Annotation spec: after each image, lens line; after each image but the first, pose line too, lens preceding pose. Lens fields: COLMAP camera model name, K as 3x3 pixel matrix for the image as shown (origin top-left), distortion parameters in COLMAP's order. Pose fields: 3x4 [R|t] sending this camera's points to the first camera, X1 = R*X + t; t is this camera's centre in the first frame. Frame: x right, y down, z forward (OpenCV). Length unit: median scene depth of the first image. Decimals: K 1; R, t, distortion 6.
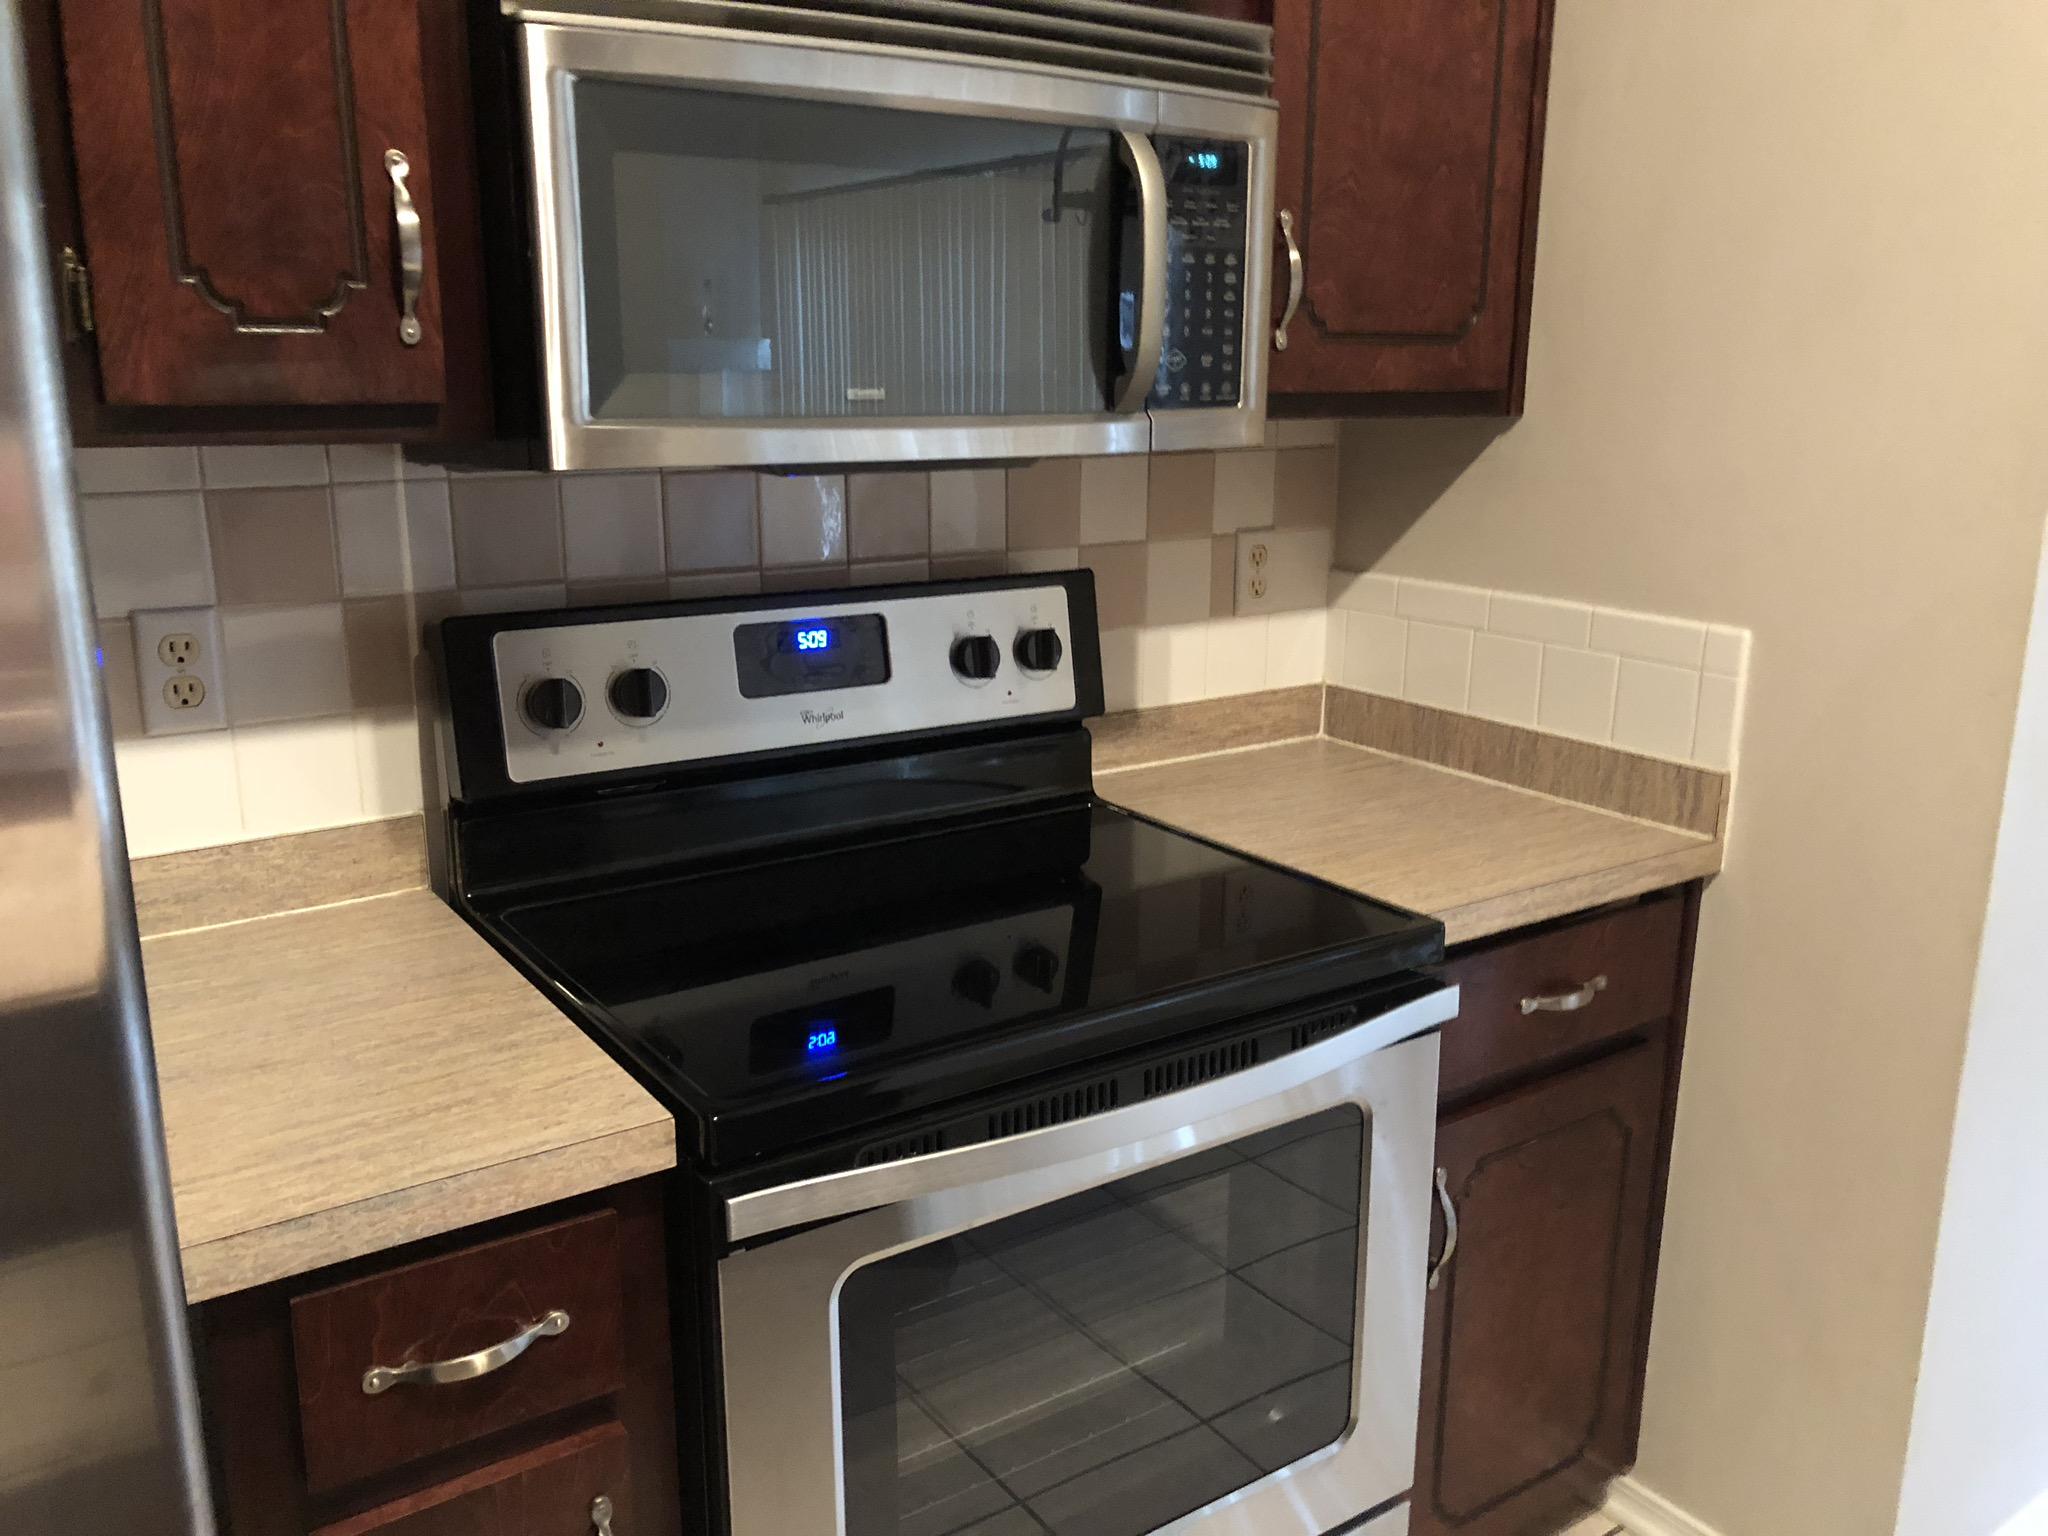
lens RADIAL K [[1652.1, 0, 1011.3], [0, 1652.1, 761.8], [0, 0, 1]] dist [0.103290, -0.268236]
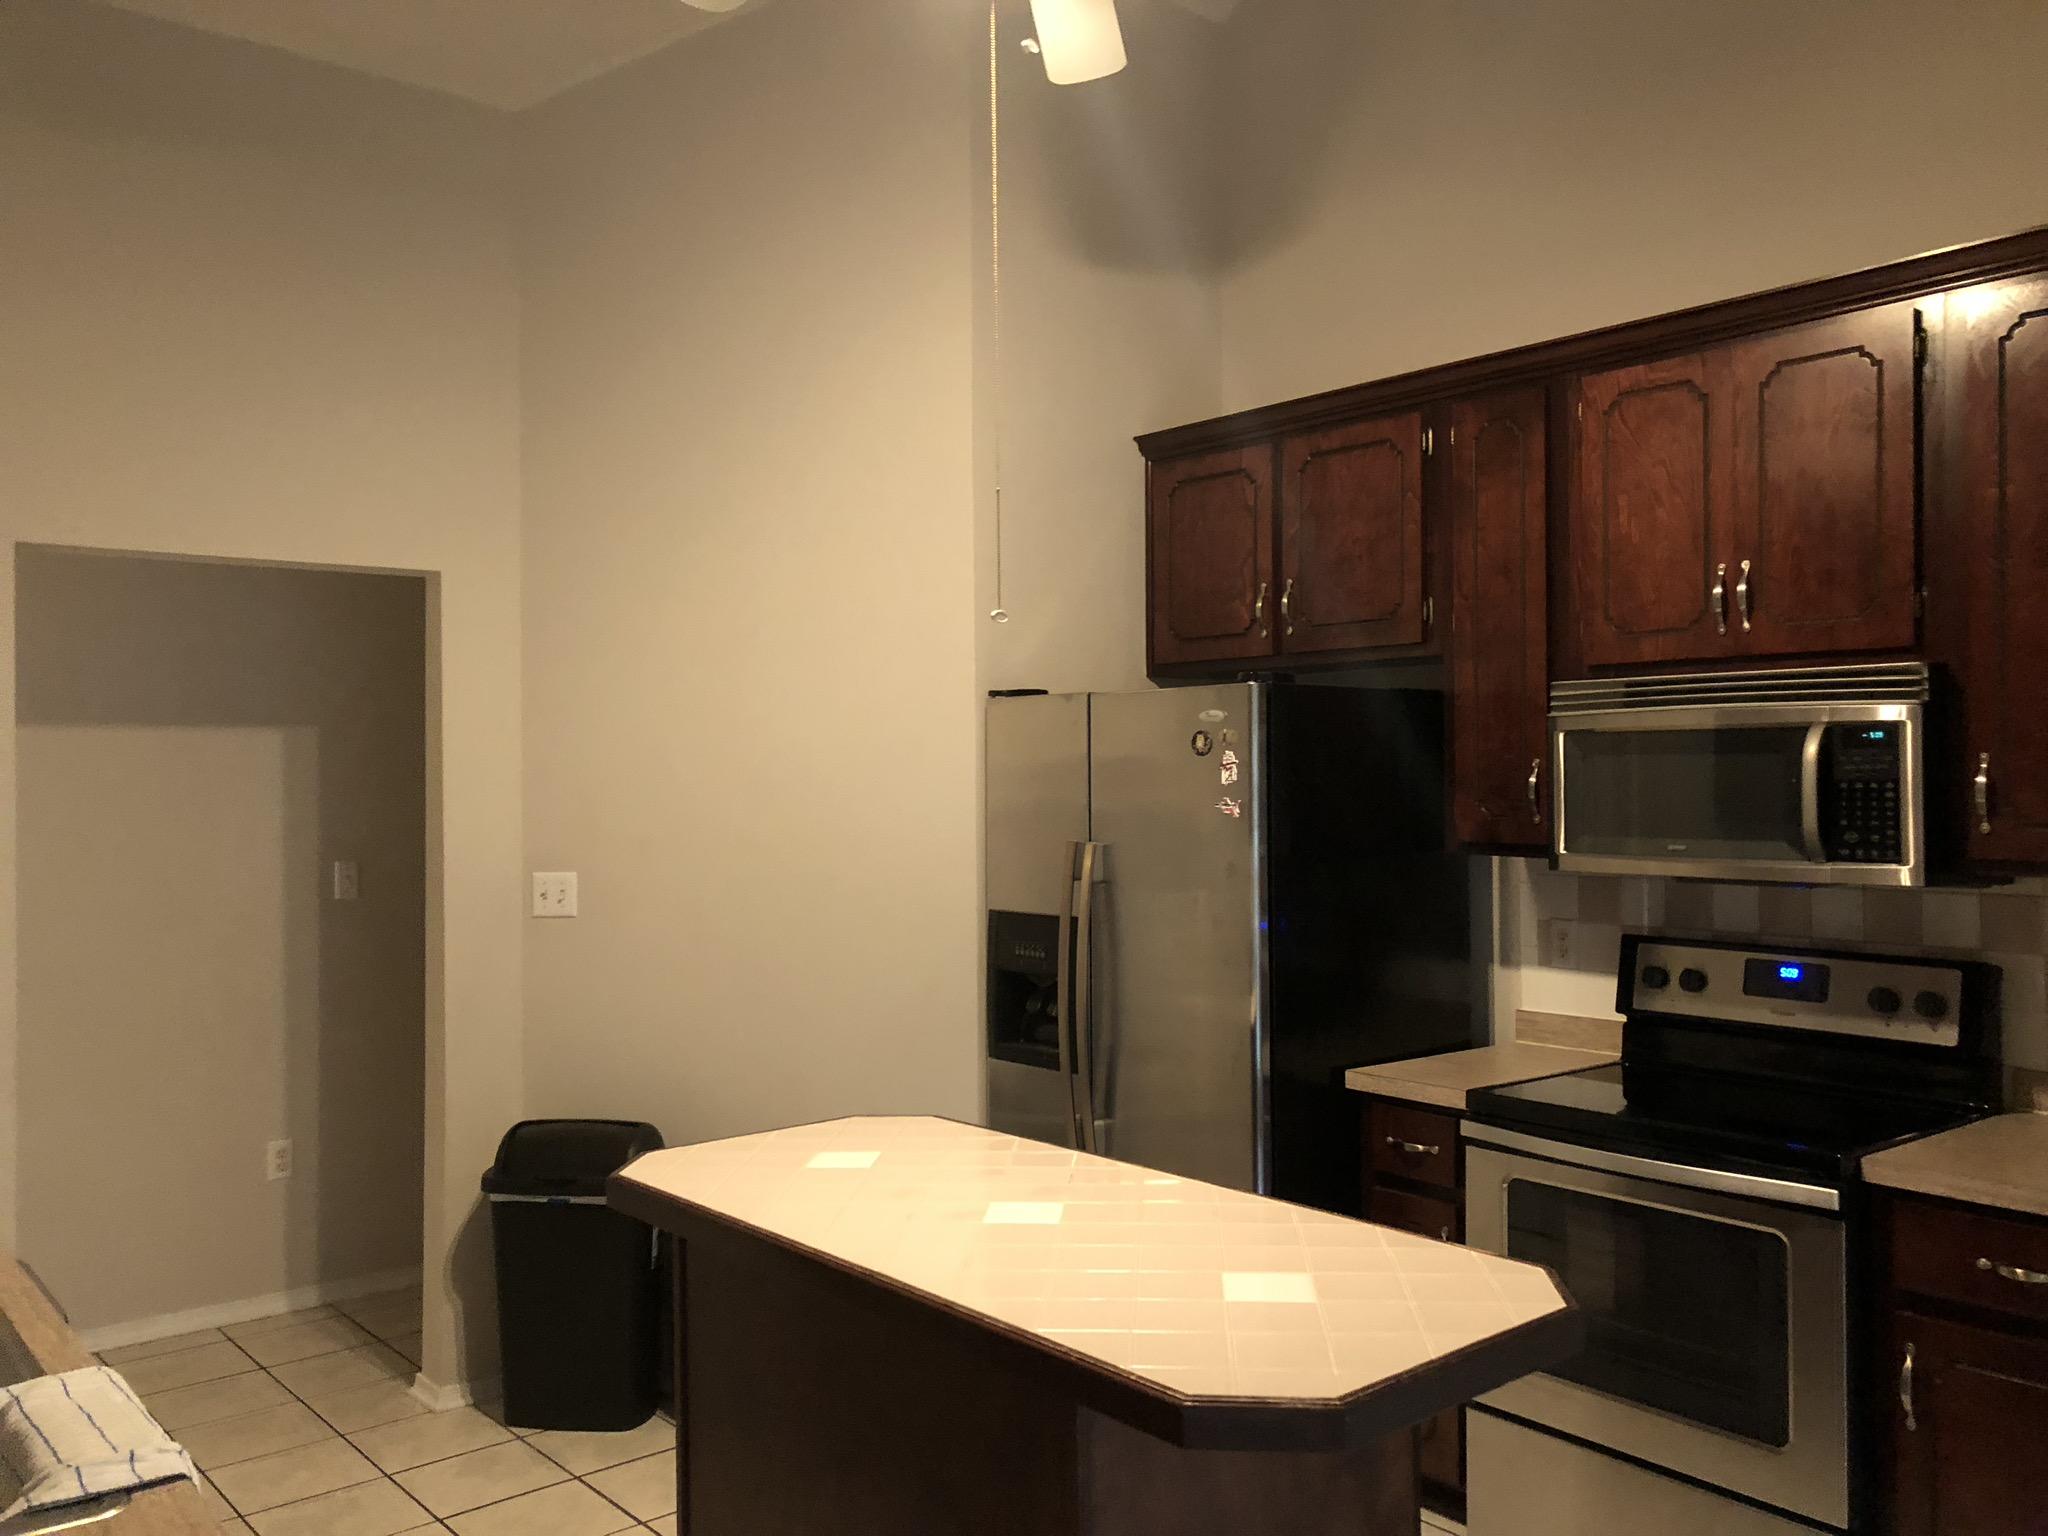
lens RADIAL K [[1652.1, 0, 1011.3], [0, 1652.1, 761.8], [0, 0, 1]] dist [0.103290, -0.268236]
pose [[0.055475, -0.015178, -0.998345, 1.887927], [-0.232421, 0.972221, -0.027695, -0.051748], [0.971032, 0.233572, 0.050406, -0.031820]]
